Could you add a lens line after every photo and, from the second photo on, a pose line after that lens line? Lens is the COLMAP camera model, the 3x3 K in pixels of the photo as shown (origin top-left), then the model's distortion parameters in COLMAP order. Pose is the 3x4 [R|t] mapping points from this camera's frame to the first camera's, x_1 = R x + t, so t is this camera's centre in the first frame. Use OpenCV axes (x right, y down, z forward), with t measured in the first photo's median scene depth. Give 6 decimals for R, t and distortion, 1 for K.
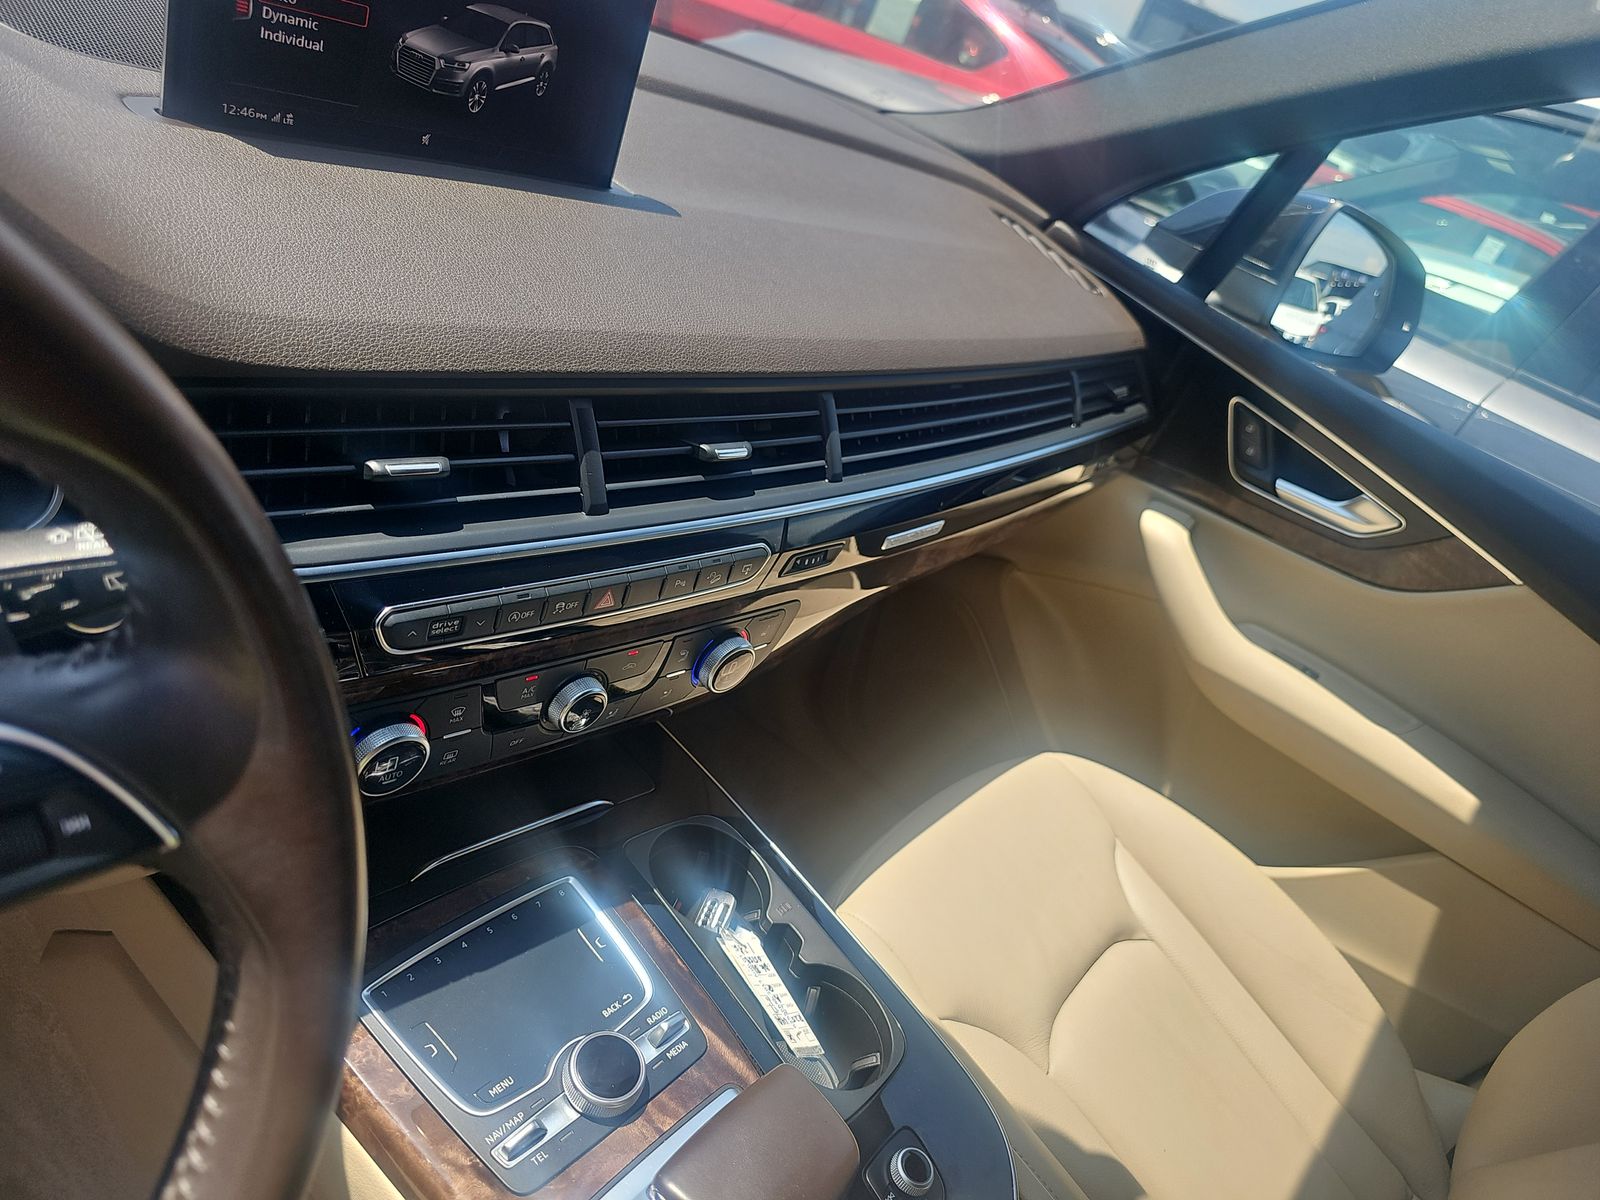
lens RADIAL K [[1092.6, 0, 803.1], [0, 1092.6, 611.2], [0, 0, 1]] dist [0.073426, -0.098736]
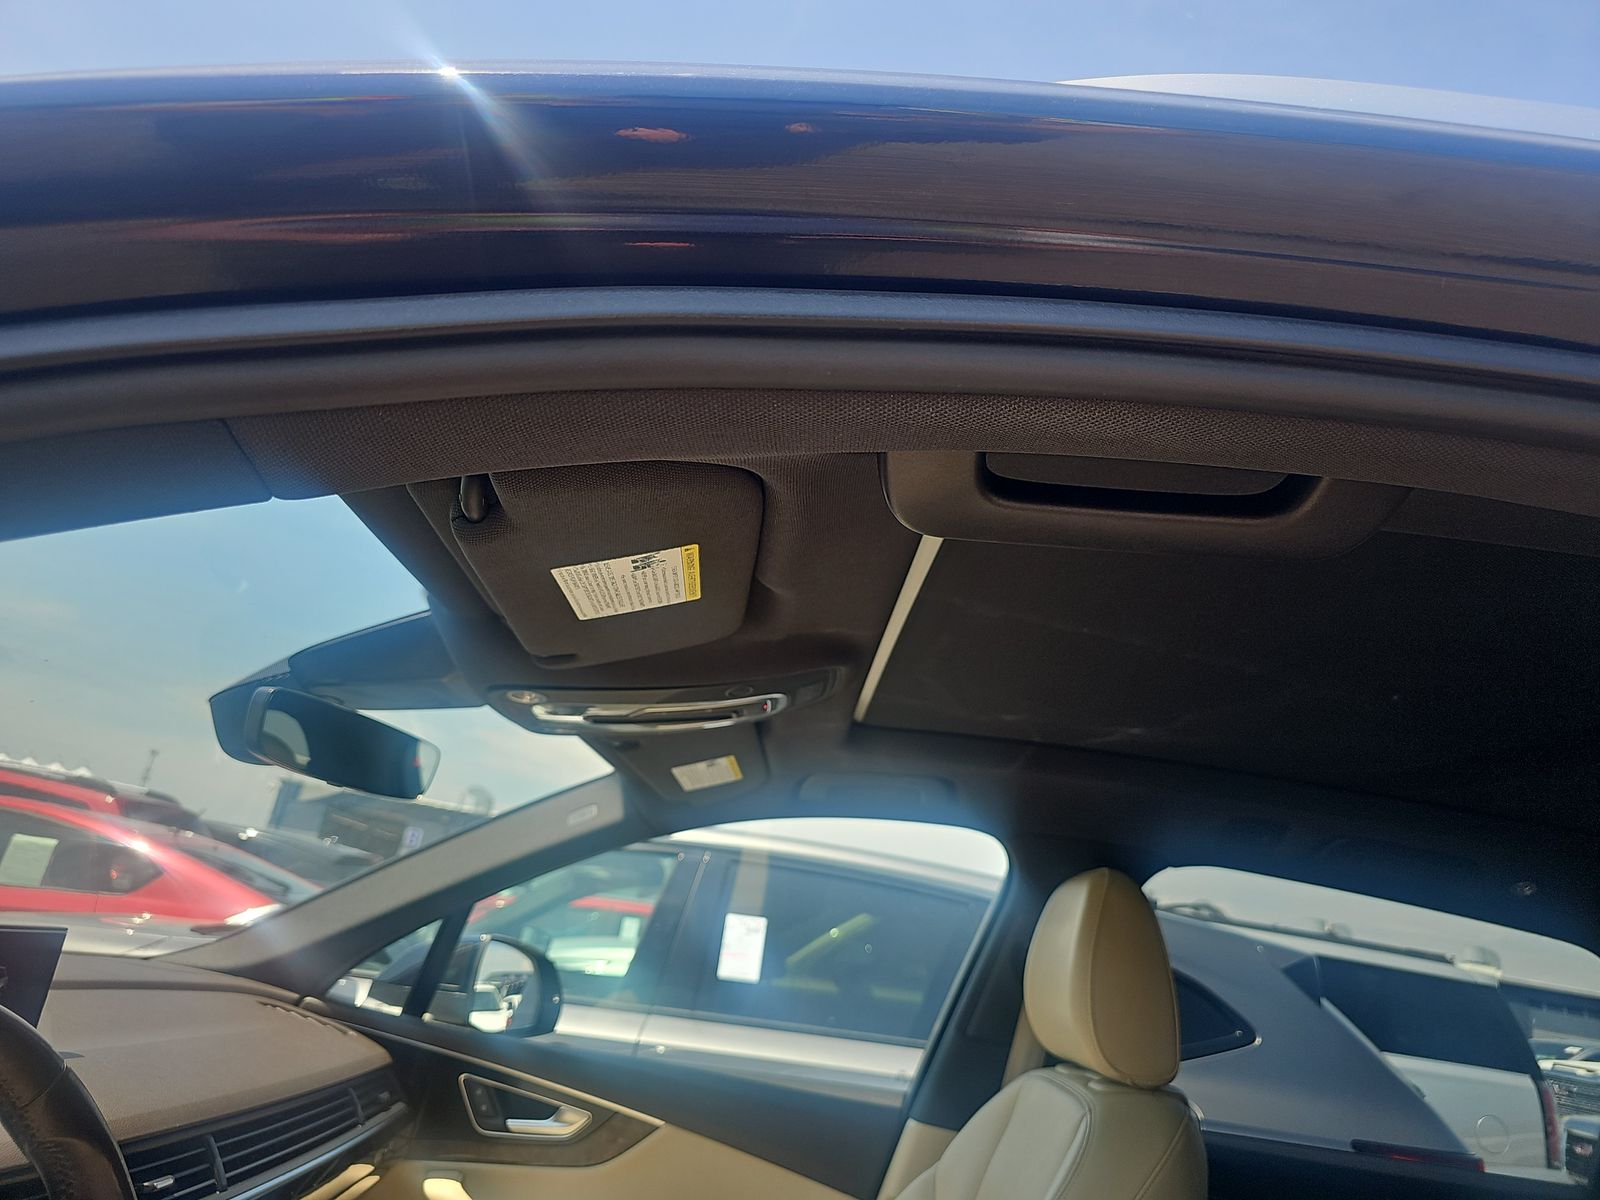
lens RADIAL K [[1092.6, 0, 803.1], [0, 1092.6, 611.2], [0, 0, 1]] dist [0.073426, -0.098736]
pose [[0.751260, -0.053862, 0.657805, -0.201662], [0.441292, 0.782118, -0.439945, 0.169849], [-0.490785, 0.620798, 0.611343, -0.502279]]
